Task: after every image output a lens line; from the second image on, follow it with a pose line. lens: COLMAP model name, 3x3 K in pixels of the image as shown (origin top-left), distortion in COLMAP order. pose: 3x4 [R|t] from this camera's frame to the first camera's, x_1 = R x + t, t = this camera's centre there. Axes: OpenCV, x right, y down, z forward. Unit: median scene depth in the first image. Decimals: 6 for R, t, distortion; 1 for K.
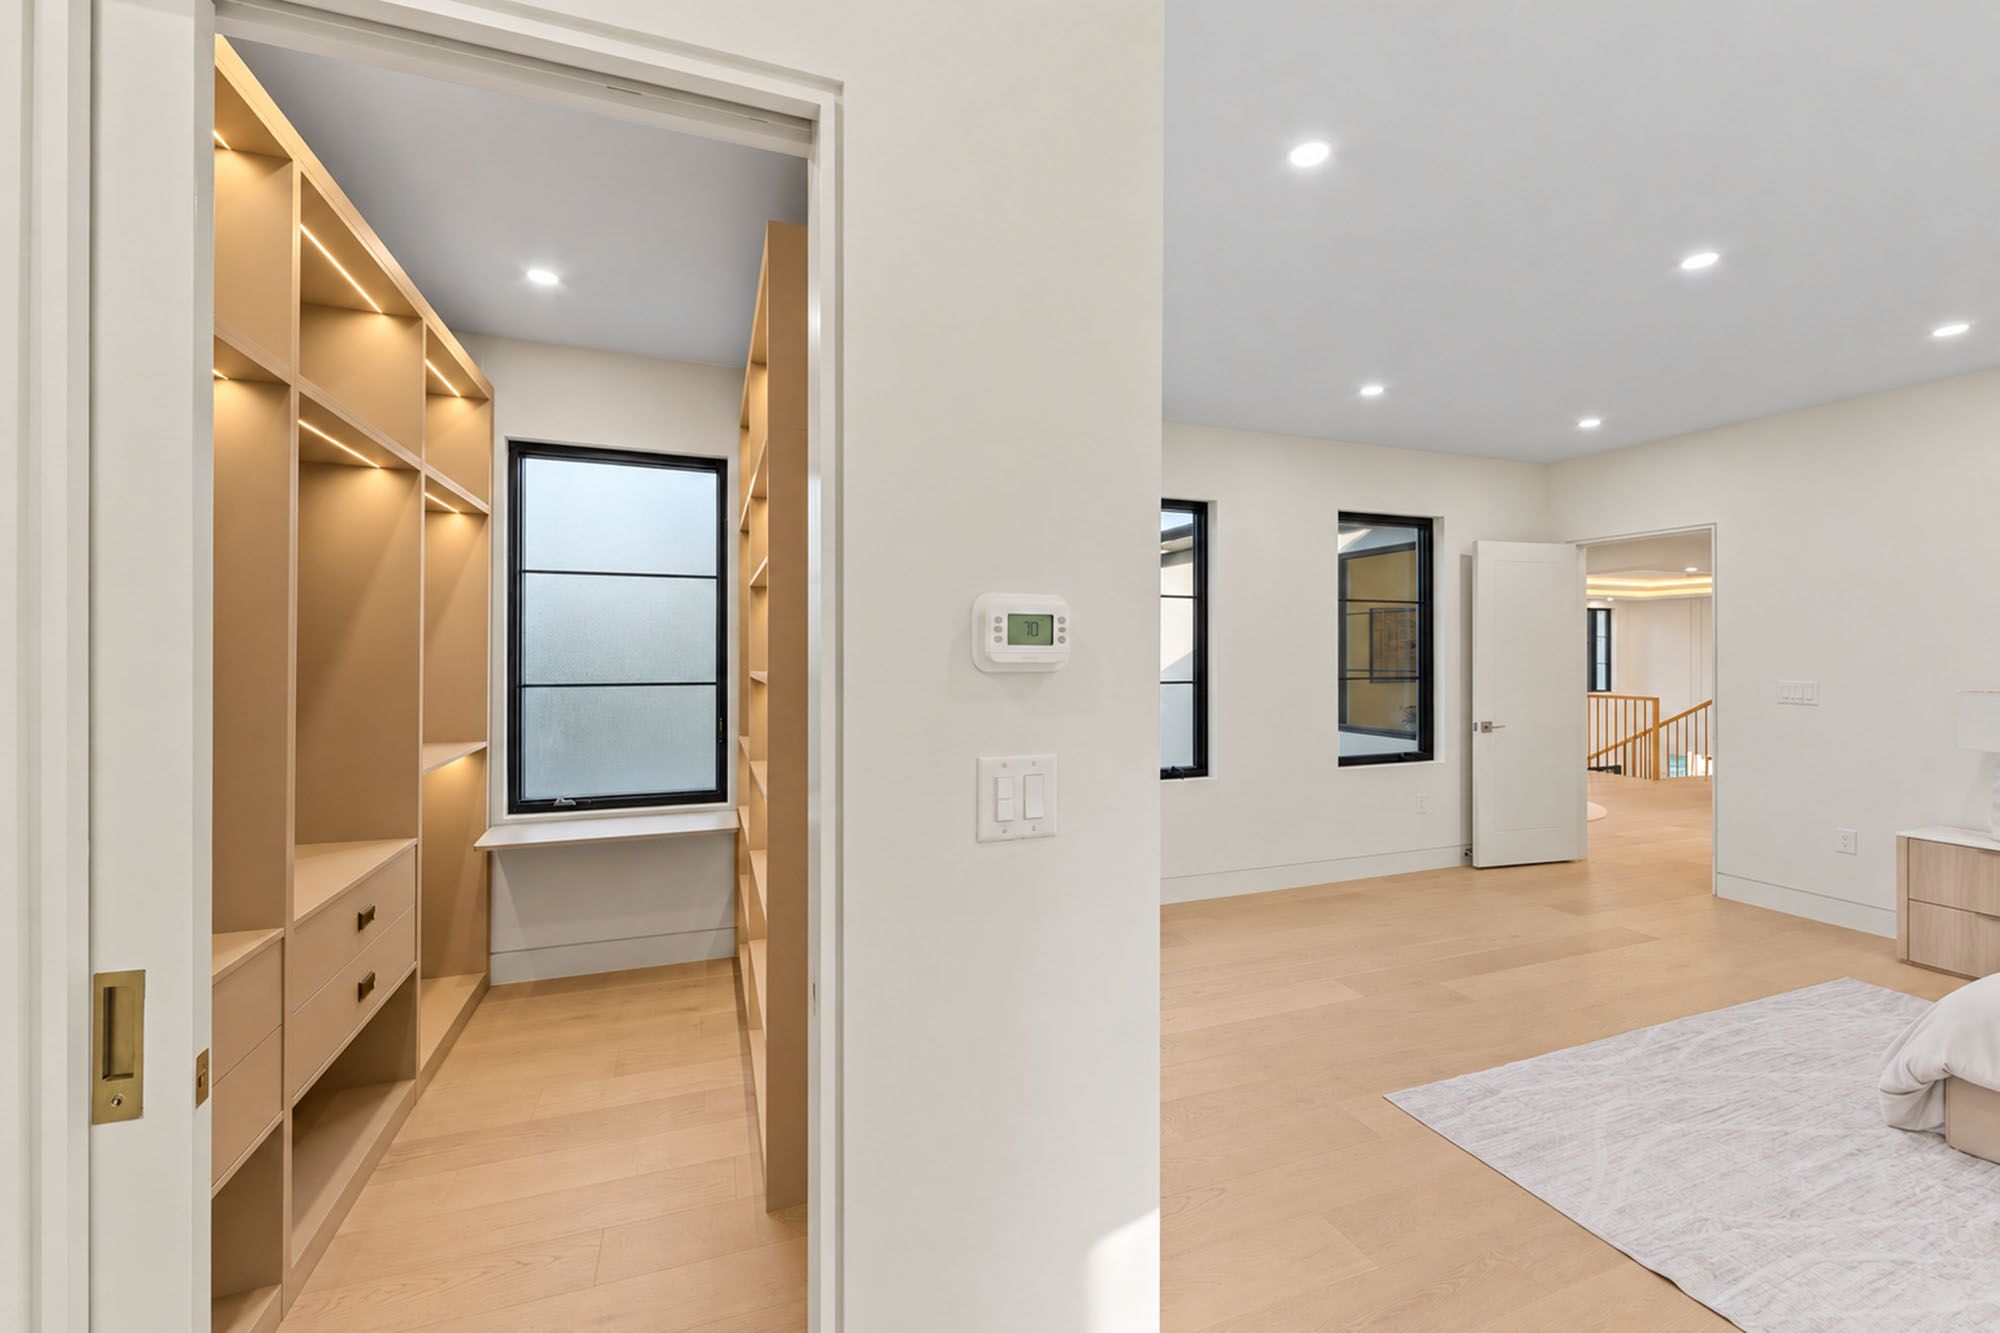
lens RADIAL K [[790.4, 0, 998.7], [0, 790.4, 656.8], [0, 0, 1]] dist [-0.002919, -0.000362]
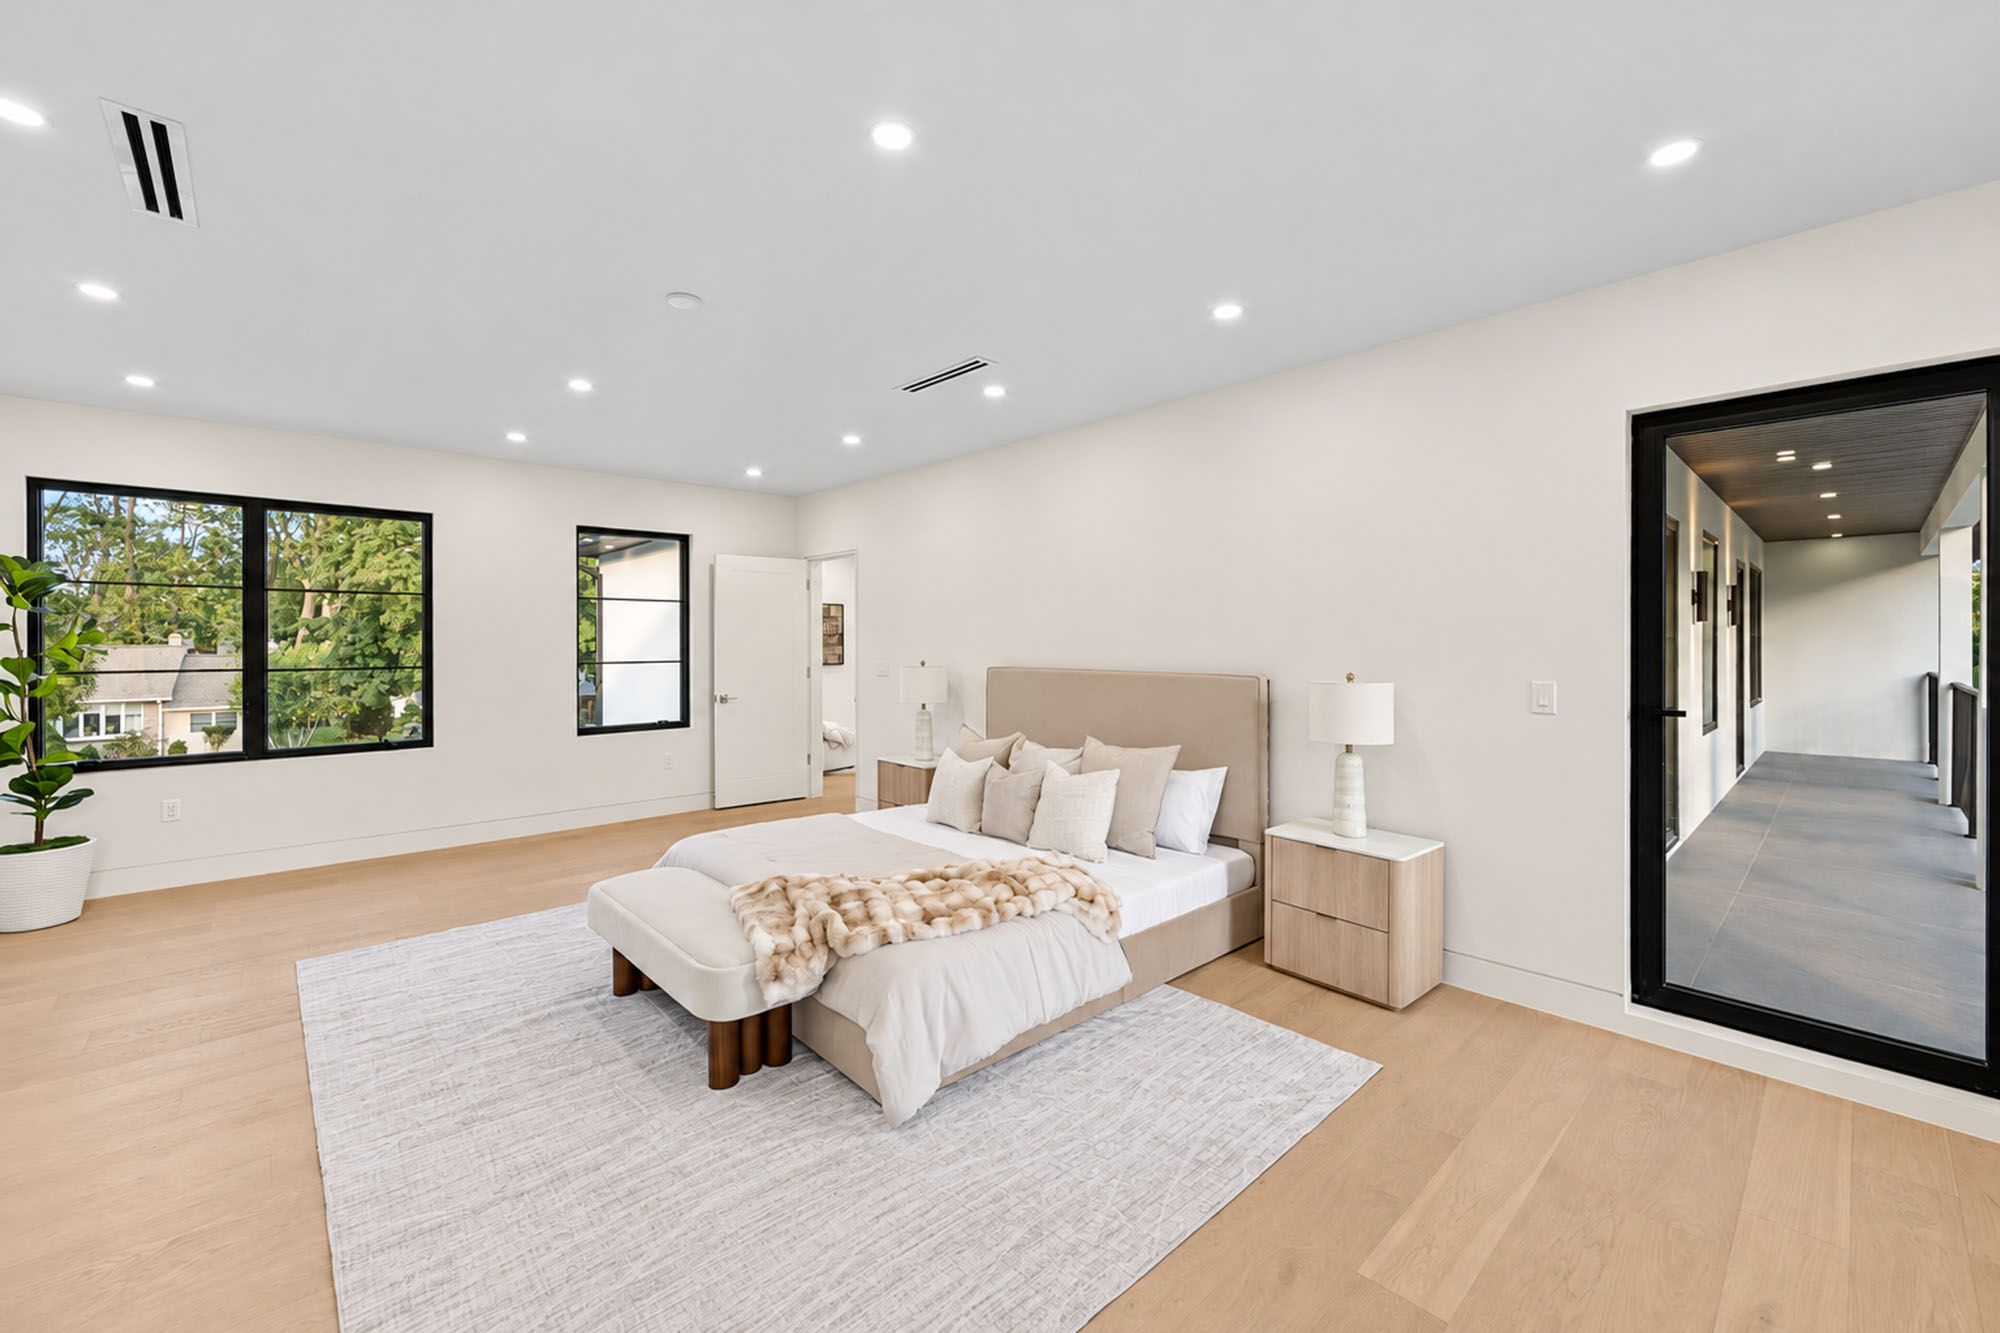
lens RADIAL K [[790.4, 0, 996.9], [0, 790.4, 657.9], [0, 0, 1]] dist [-0.002919, -0.000362]
pose [[0.919263, -0.009036, 0.393541, 0.476512], [0.000487, 0.999762, 0.021818, -0.006518], [-0.393644, -0.019865, 0.919048, -0.334482]]
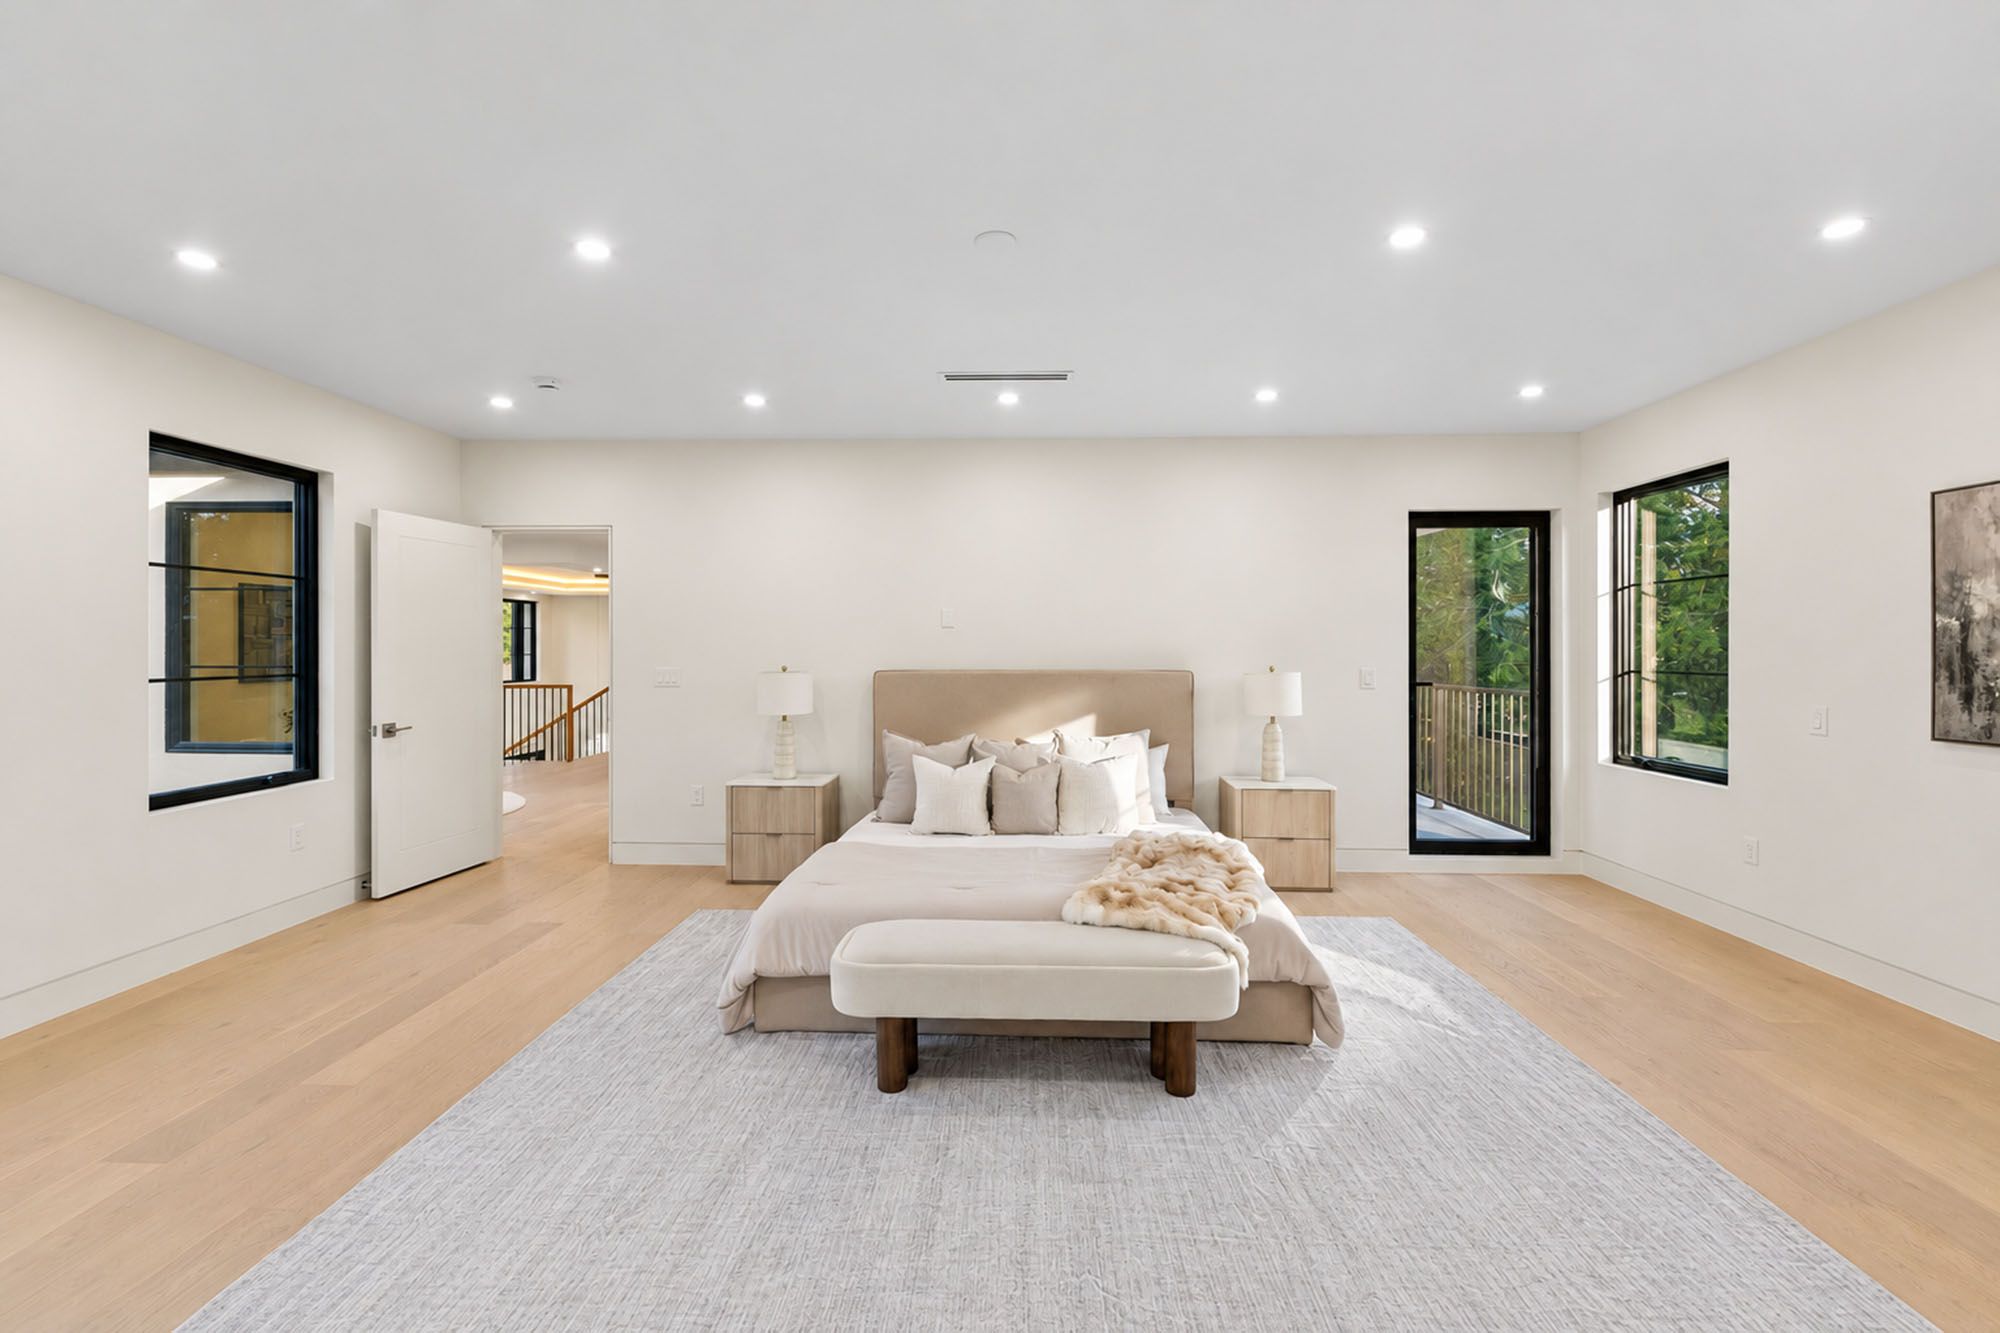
lens RADIAL K [[790.4, 0, 996.8], [0, 790.4, 652.4], [0, 0, 1]] dist [-0.002919, -0.000362]
pose [[0.377339, -0.005385, 0.926059, 0.068885], [-0.000050, 0.999983, 0.005835, -0.000541], [-0.926075, -0.002248, 0.377333, 0.061853]]
